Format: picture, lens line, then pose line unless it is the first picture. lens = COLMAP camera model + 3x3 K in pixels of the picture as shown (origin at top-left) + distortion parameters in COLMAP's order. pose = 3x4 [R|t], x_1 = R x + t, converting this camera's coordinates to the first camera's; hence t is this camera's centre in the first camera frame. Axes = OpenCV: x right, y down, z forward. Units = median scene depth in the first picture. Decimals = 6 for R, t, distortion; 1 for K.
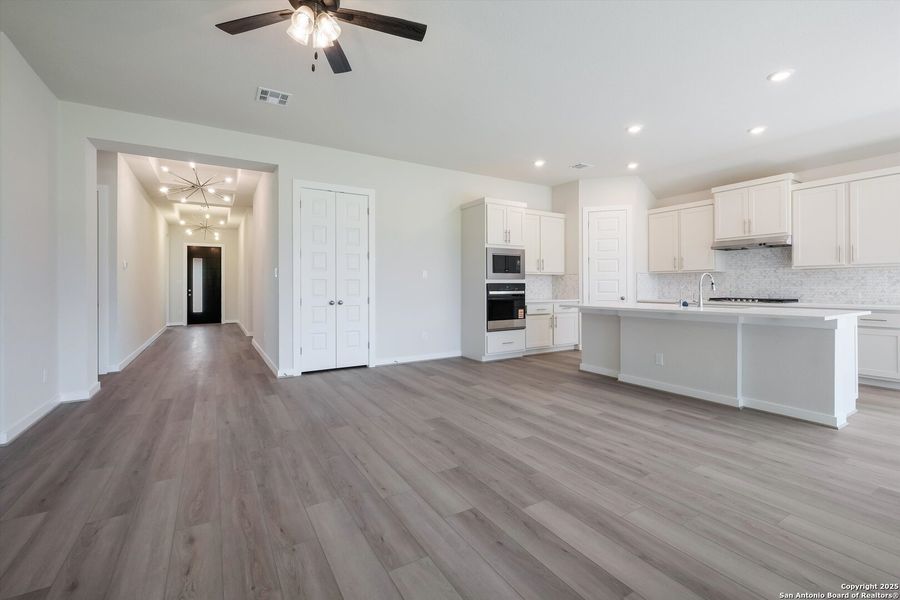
lens RADIAL K [[390.9, 0, 449.9], [0, 390.9, 283.4], [0, 0, 1]] dist [0.000111, -0.000003]
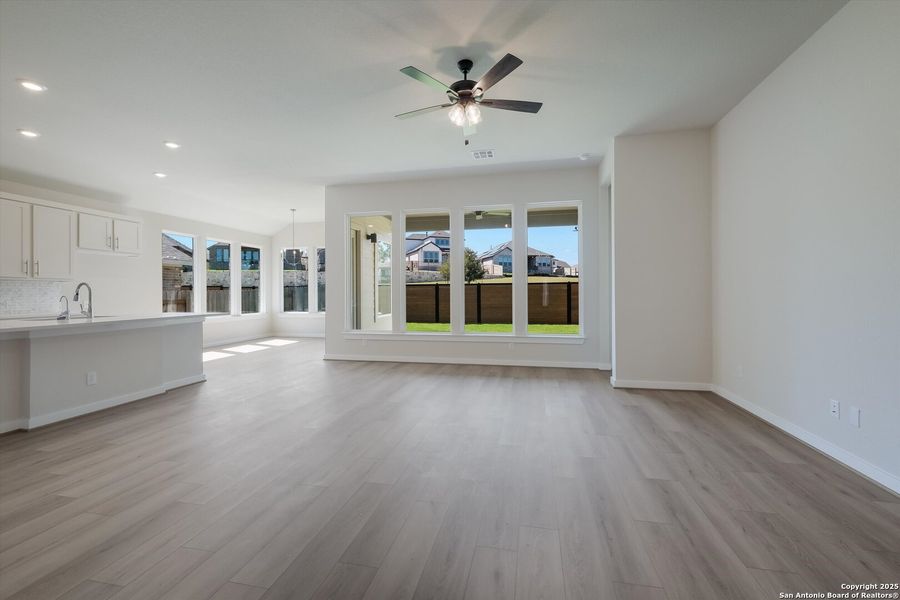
lens RADIAL K [[385.4, 0, 448.8], [0, 385.4, 291.8], [0, 0, 1]] dist [0.000804, 0.000092]
pose [[-0.715131, 0.009998, 0.698919, -0.513305], [0.003237, 0.999934, -0.010992, 0.006861], [-0.698983, -0.005598, -0.715117, 0.817794]]
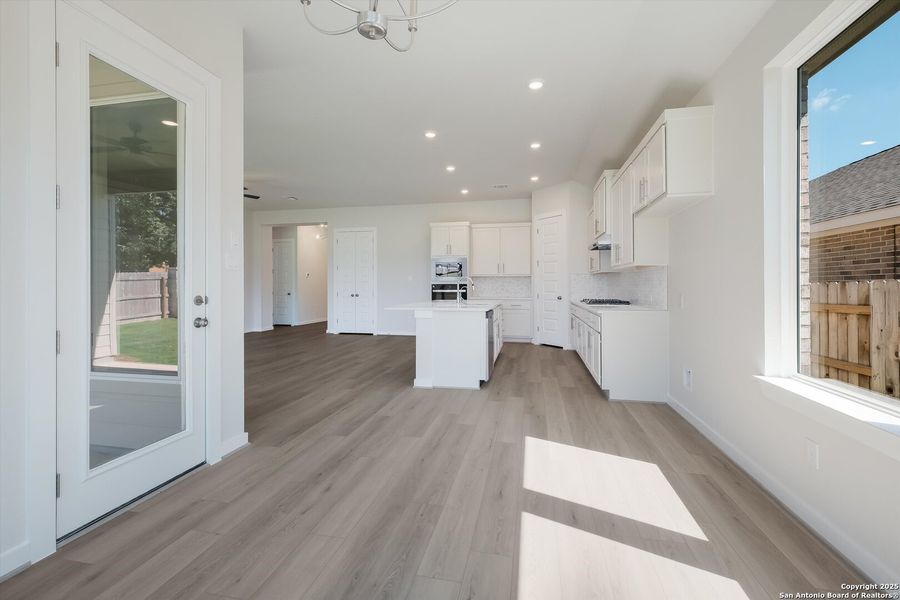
lens RADIAL K [[390.9, 0, 449.9], [0, 390.9, 283.4], [0, 0, 1]] dist [0.000111, -0.000003]
pose [[0.728485, 0.000023, -0.685062, 1.165315], [0.006664, 0.999952, 0.007120, -0.013061], [0.685030, -0.009752, 0.728450, 0.015733]]
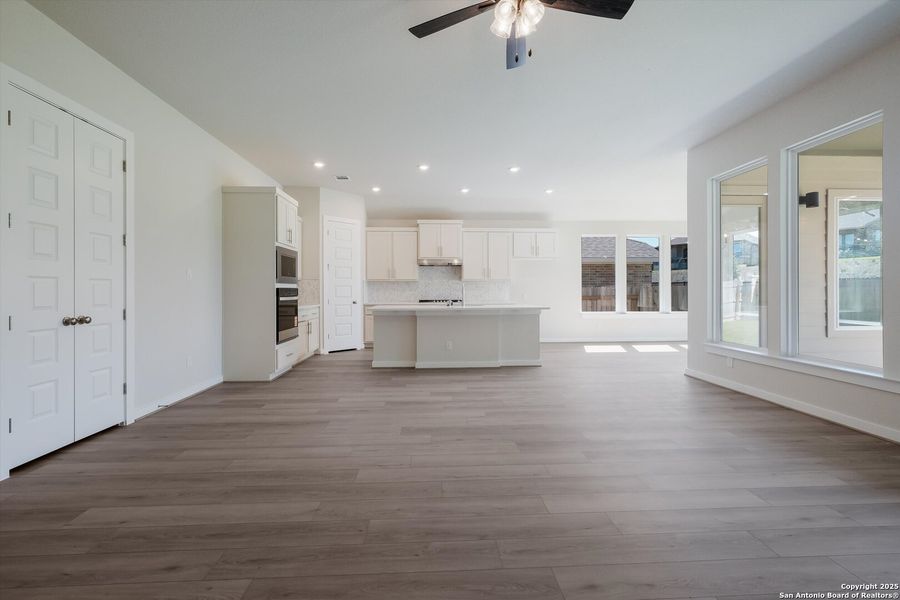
lens RADIAL K [[385.4, 0, 448.8], [0, 385.4, 291.8], [0, 0, 1]] dist [0.000804, 0.000092]
pose [[0.482008, 0.001481, 0.876166, -0.488425], [-0.006456, 0.999977, 0.001861, 0.004705], [-0.876143, -0.006554, 0.482006, 0.275484]]
